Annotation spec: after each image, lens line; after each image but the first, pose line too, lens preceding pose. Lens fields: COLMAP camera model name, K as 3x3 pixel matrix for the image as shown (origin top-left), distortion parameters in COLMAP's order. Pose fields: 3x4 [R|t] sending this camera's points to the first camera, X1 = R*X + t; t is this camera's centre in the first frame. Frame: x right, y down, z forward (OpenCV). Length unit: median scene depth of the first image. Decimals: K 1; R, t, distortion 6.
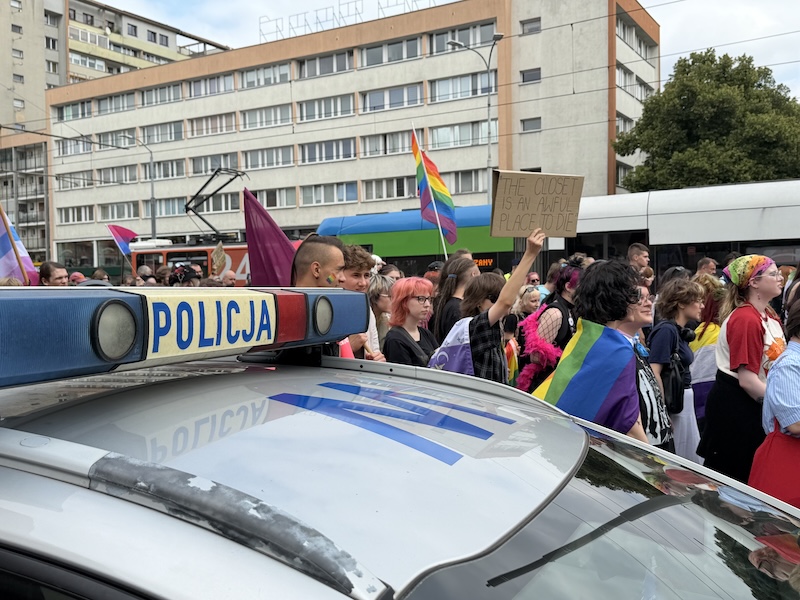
lens RADIAL K [[791.1, 0, 400.0], [0, 791.1, 300.0], [0, 0, 1]] dist [0.143701, -0.299215]
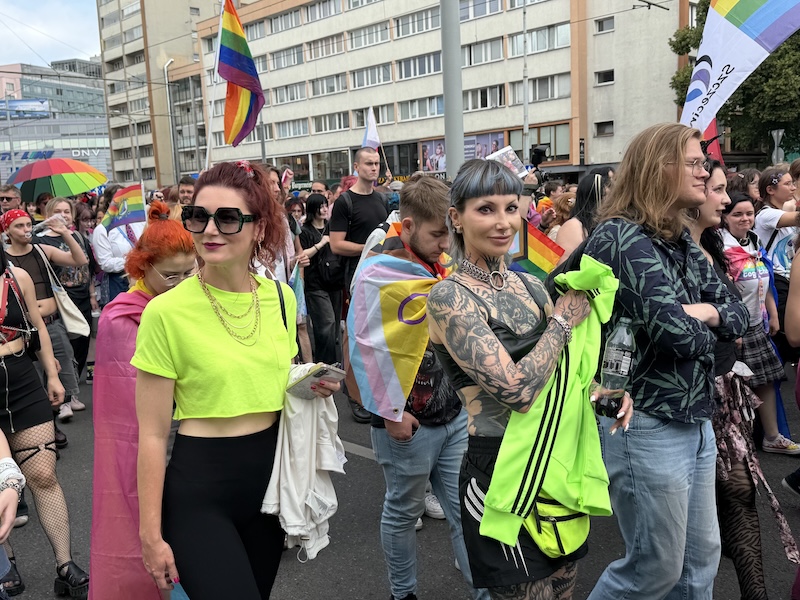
lens RADIAL K [[791.1, 0, 400.0], [0, 791.1, 300.0], [0, 0, 1]] dist [0.143701, -0.299215]
pose [[0.963054, 0.010158, -0.269115, 0.144526], [0.020821, 0.993489, 0.112008, -0.001817], [0.268501, -0.113473, 0.956573, -0.027652]]
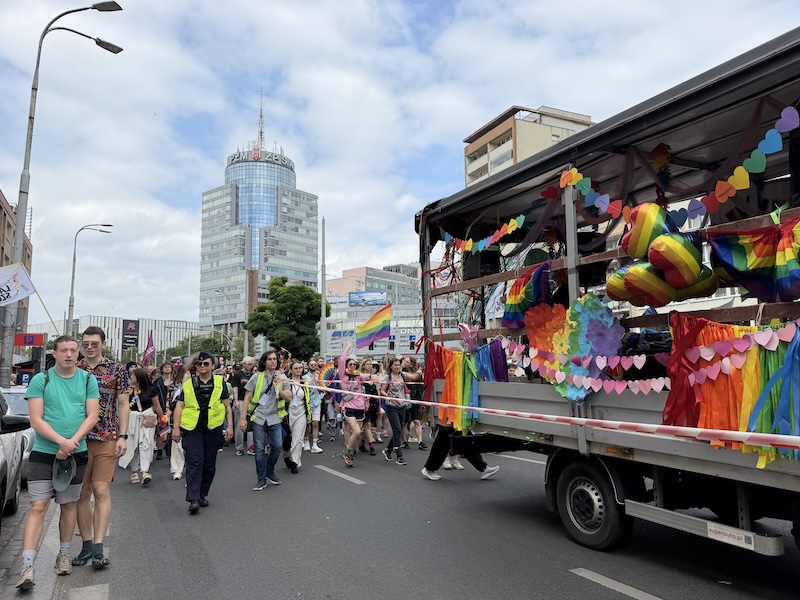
lens RADIAL K [[594.6, 0, 400.0], [0, 594.6, 300.0], [0, 0, 1]] dist [0.120917, -0.001251]
pose [[0.831930, -0.064513, -0.551118, -0.285335], [-0.013388, 0.990595, -0.136167, 0.003932], [0.554720, 0.120660, 0.823242, 0.223262]]
